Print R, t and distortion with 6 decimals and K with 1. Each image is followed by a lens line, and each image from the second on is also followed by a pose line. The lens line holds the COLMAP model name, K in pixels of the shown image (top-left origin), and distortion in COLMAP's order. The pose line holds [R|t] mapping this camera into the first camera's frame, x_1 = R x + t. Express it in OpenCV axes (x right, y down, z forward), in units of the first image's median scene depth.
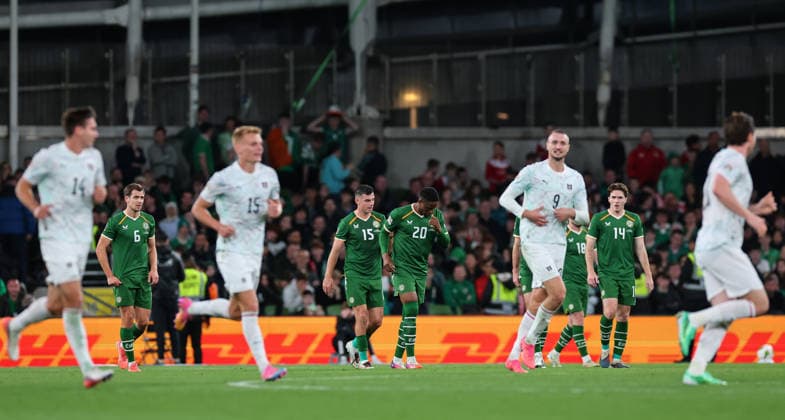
lens RADIAL K [[315.5, 0, 392.9], [0, 315.5, 227.5], [0, 0, 1]] dist [0.000406, 0.000181]
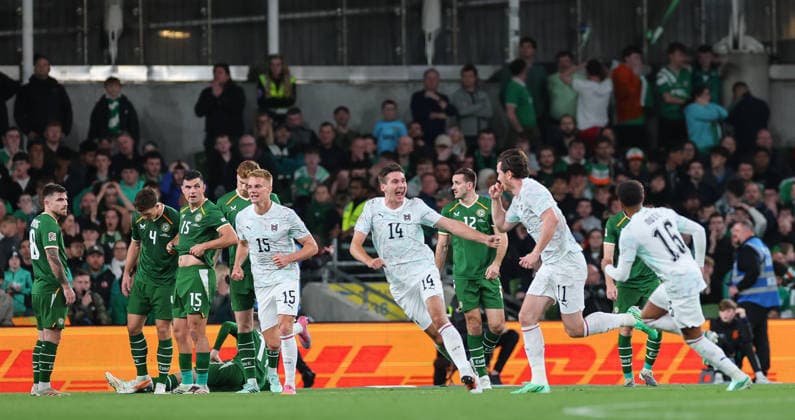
lens RADIAL K [[407.7, 0, 396.8], [0, 407.7, 211.7], [0, 0, 1]] dist [-0.000688, 0.001456]
pose [[0.999983, -0.005361, -0.002303, -0.907063], [0.005367, 0.999982, 0.002552, 0.020782], [0.002290, -0.002564, 0.999994, 0.037386]]
